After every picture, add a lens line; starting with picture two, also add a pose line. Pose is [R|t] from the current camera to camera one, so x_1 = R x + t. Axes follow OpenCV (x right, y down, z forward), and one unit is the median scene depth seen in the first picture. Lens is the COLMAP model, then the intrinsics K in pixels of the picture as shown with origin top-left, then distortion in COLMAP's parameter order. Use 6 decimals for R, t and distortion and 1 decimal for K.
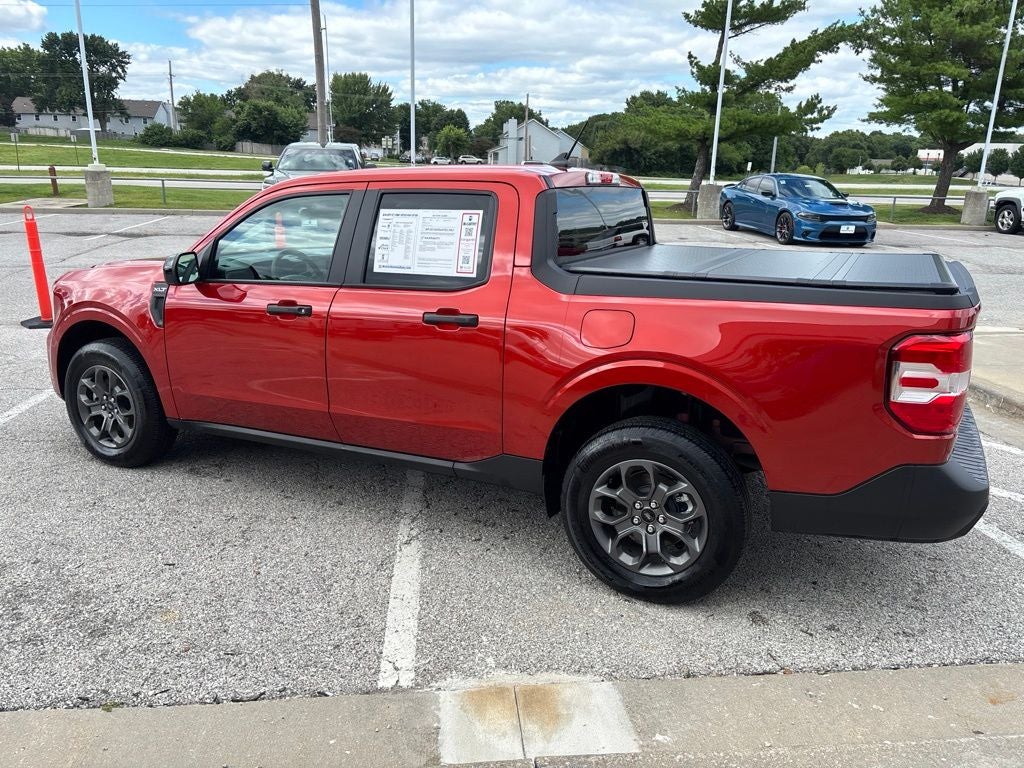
lens RADIAL K [[775.8, 0, 512.7], [0, 775.8, 378.1], [0, 0, 1]] dist [0.048477, -0.057038]
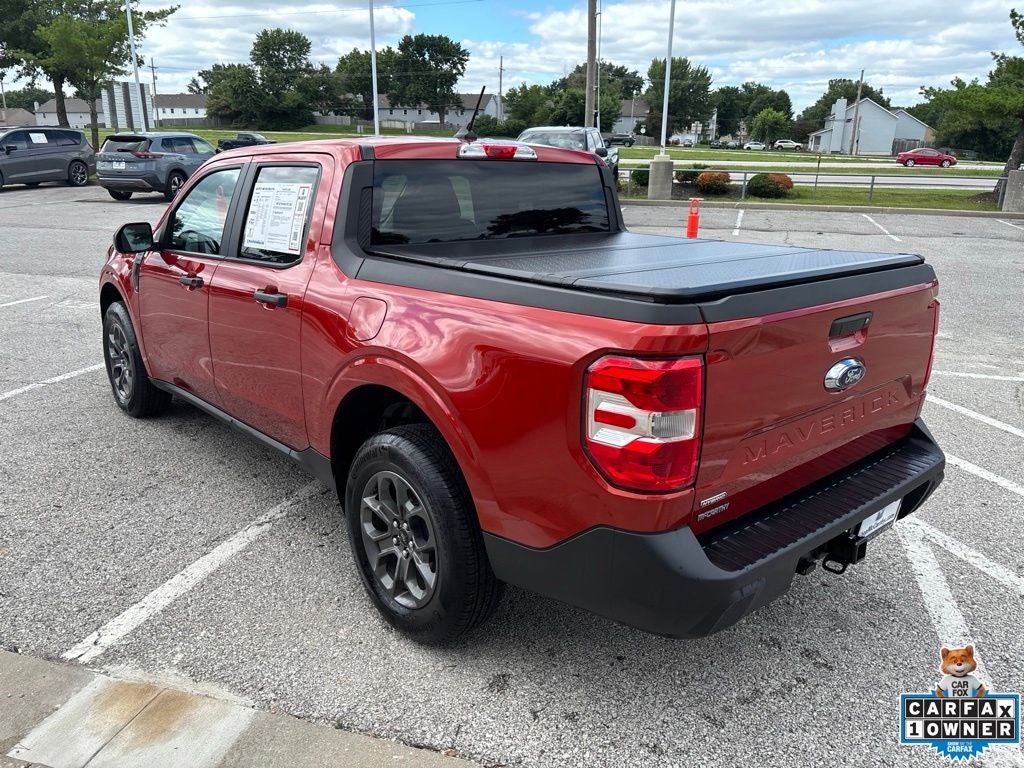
lens RADIAL K [[775.8, 0, 510.7], [0, 775.8, 383.6], [0, 0, 1]] dist [0.048477, -0.057038]
pose [[0.924235, 0.103530, -0.367521, 0.071977], [-0.095436, 0.994624, 0.040183, -0.004984], [0.369705, -0.002064, 0.929147, 0.028861]]
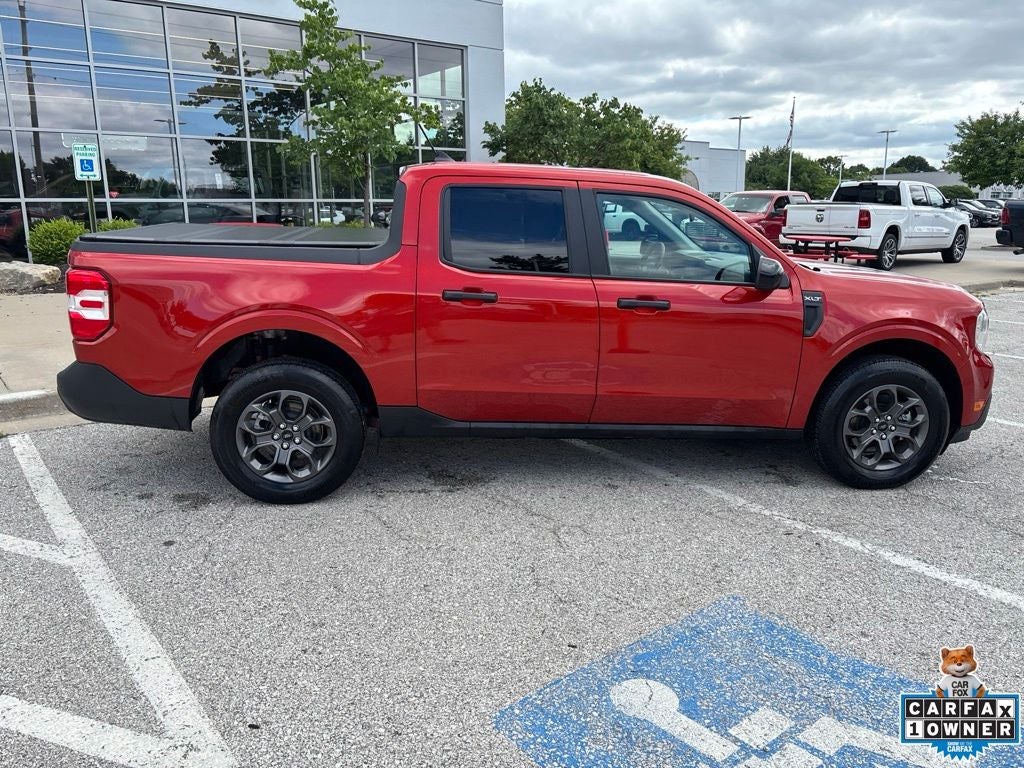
lens RADIAL K [[775.8, 0, 506.8], [0, 775.8, 379.4], [0, 0, 1]] dist [0.048477, -0.057038]
pose [[-0.842160, 0.094626, -0.530861, 0.096577], [-0.163240, 0.893548, 0.418239, -0.074425], [0.513926, 0.438882, -0.737064, 0.314388]]
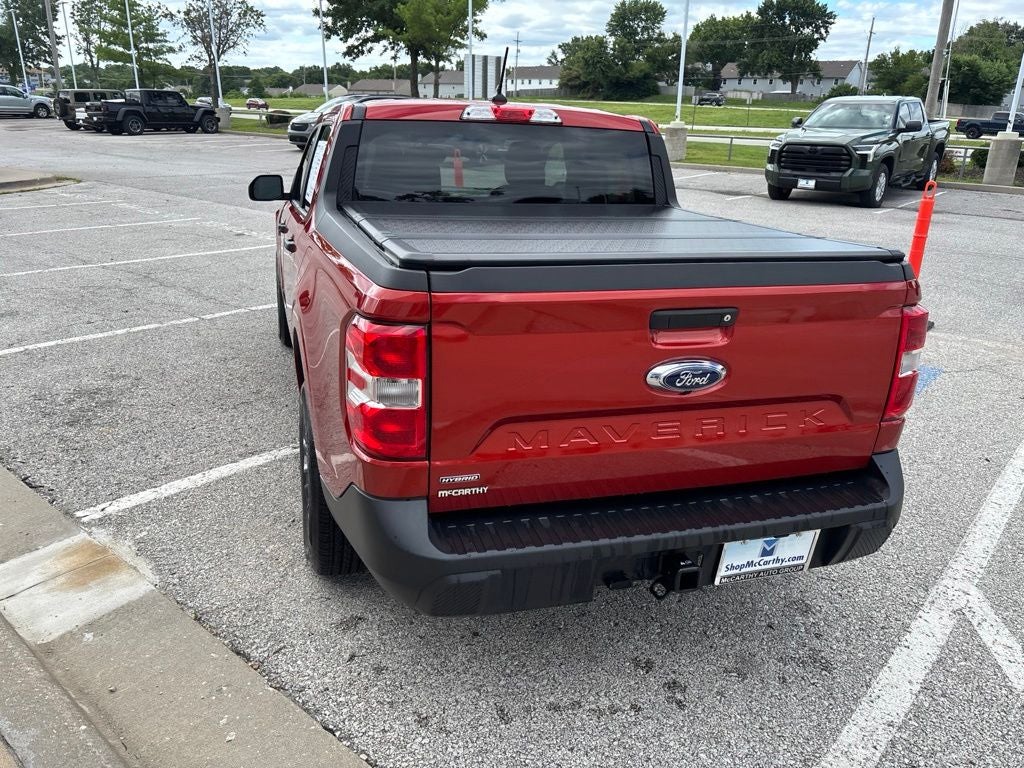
lens RADIAL K [[775.8, 0, 508.7], [0, 775.8, 390.0], [0, 0, 1]] dist [0.048477, -0.057038]
pose [[0.688491, 0.243800, -0.683038, 0.116594], [-0.204261, 0.968864, 0.139929, -0.012162], [0.695886, 0.043178, 0.716853, 0.059233]]
